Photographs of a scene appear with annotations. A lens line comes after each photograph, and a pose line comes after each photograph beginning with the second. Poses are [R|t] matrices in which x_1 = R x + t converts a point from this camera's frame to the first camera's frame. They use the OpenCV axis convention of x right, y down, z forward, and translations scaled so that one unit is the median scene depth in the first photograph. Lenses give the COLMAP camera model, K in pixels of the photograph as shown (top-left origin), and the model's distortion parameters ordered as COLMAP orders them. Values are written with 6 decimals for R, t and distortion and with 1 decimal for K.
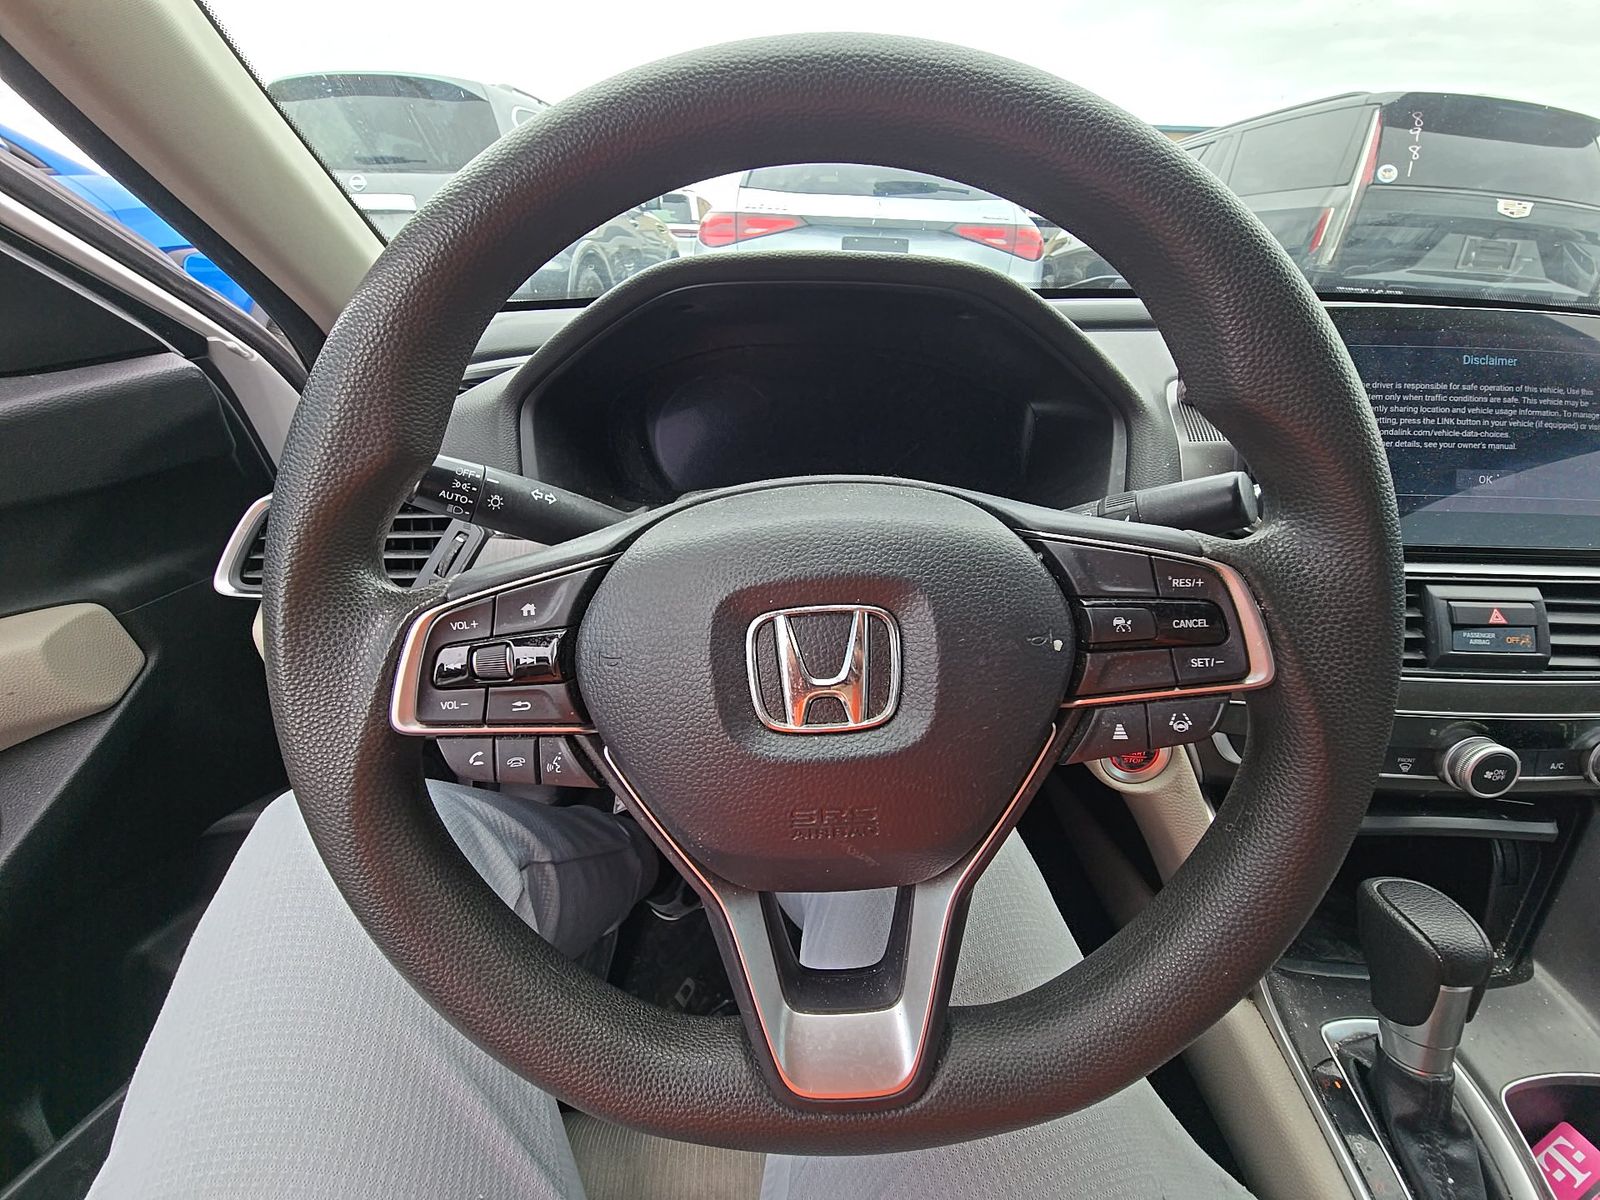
lens RADIAL K [[644.1, 0, 798.4], [0, 644.1, 601.9], [0, 0, 1]] dist [0.009868, -0.012131]
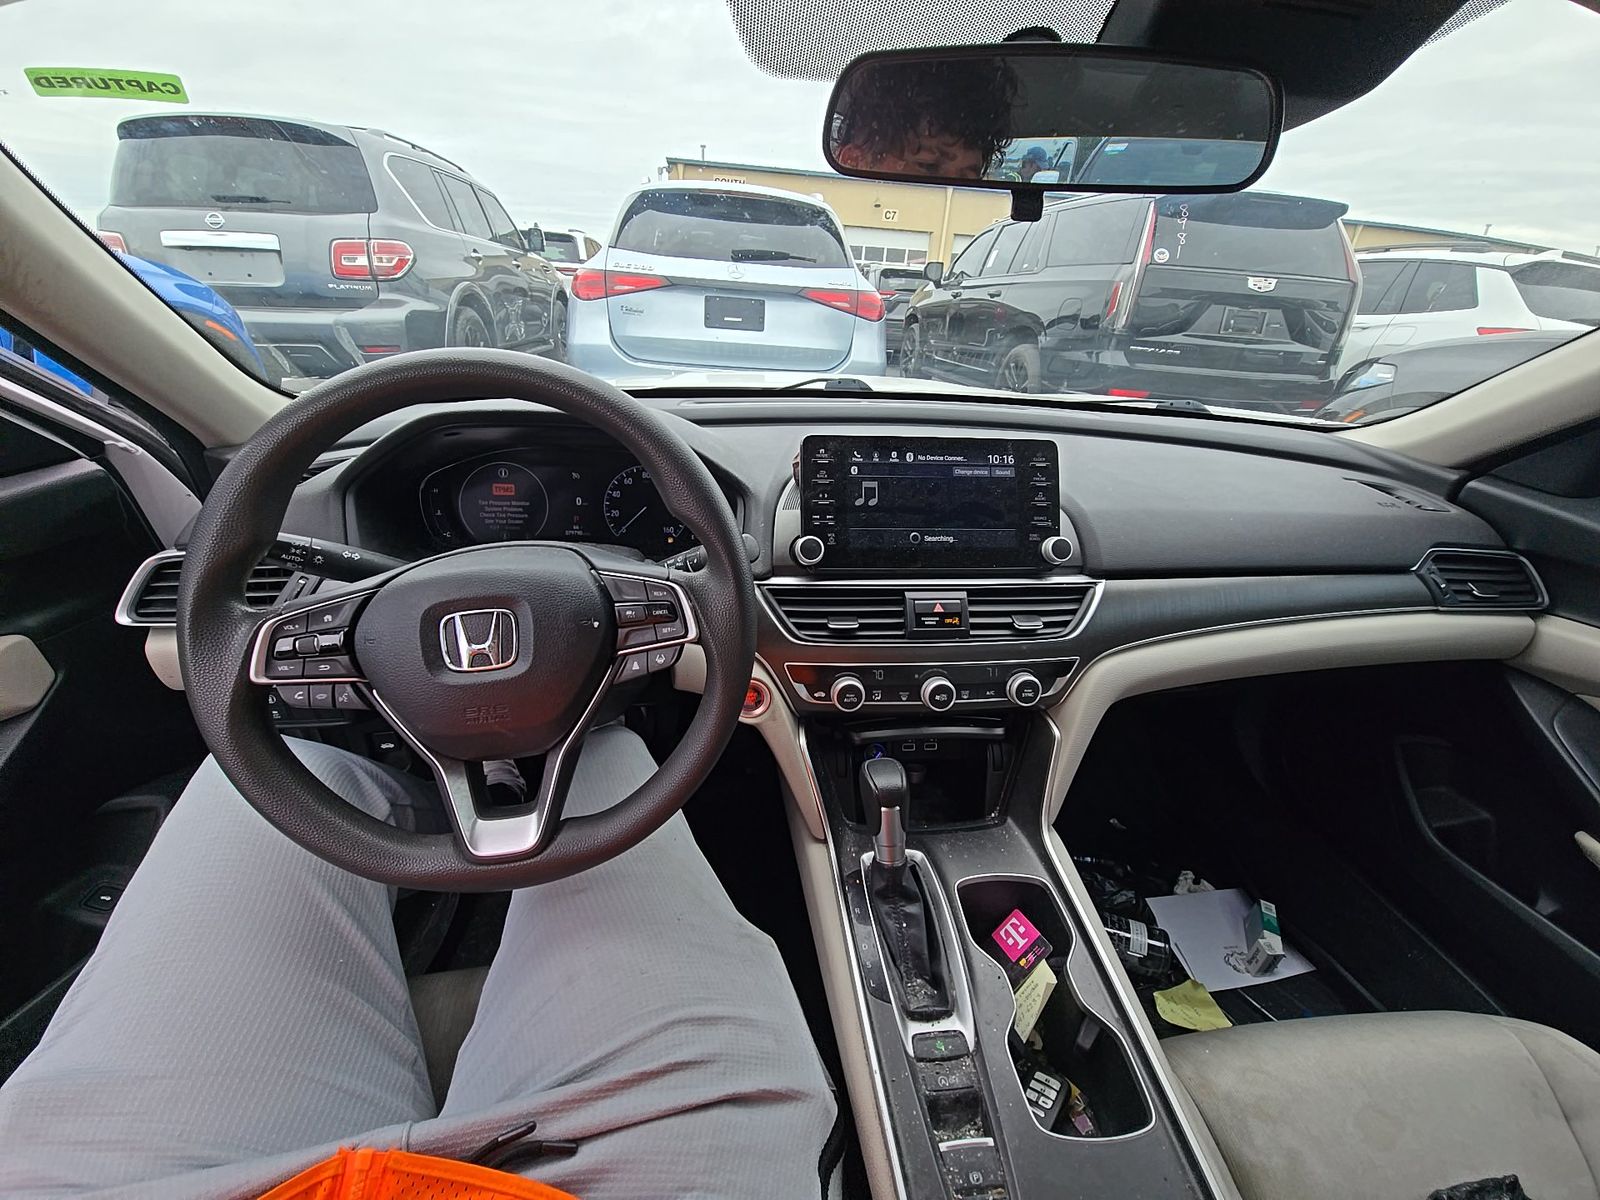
lens RADIAL K [[639.9, 0, 800.0], [0, 639.9, 600.0], [0, 0, 1]] dist [0.012457, -0.011349]
pose [[0.989160, -0.033167, 0.143048, 0.496668], [0.039578, 0.998324, -0.042211, 0.066065], [-0.141408, 0.047415, 0.988815, -0.778086]]
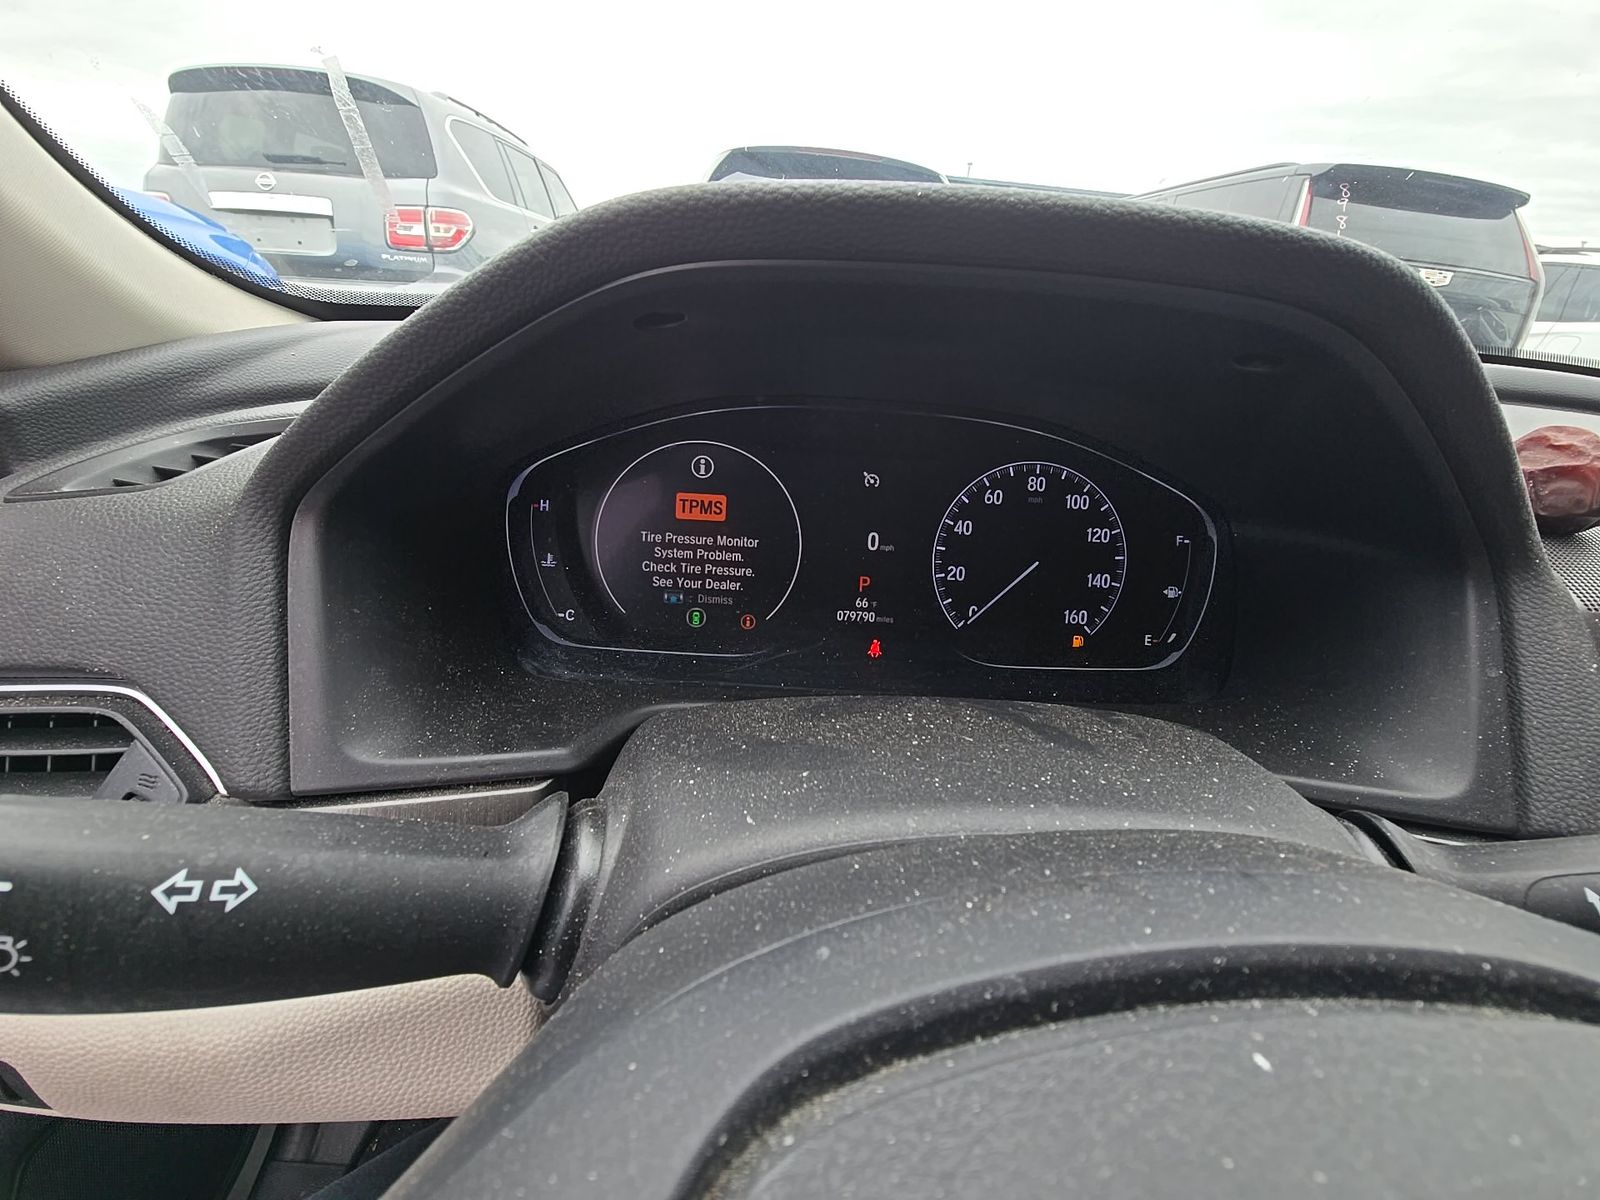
lens RADIAL K [[644.1, 0, 798.4], [0, 644.1, 601.9], [0, 0, 1]] dist [0.009868, -0.012131]
pose [[0.995581, 0.012779, 0.093033, -0.137330], [-0.008643, 0.998962, -0.044722, -0.277843], [-0.093508, 0.043720, 0.994658, 0.634493]]
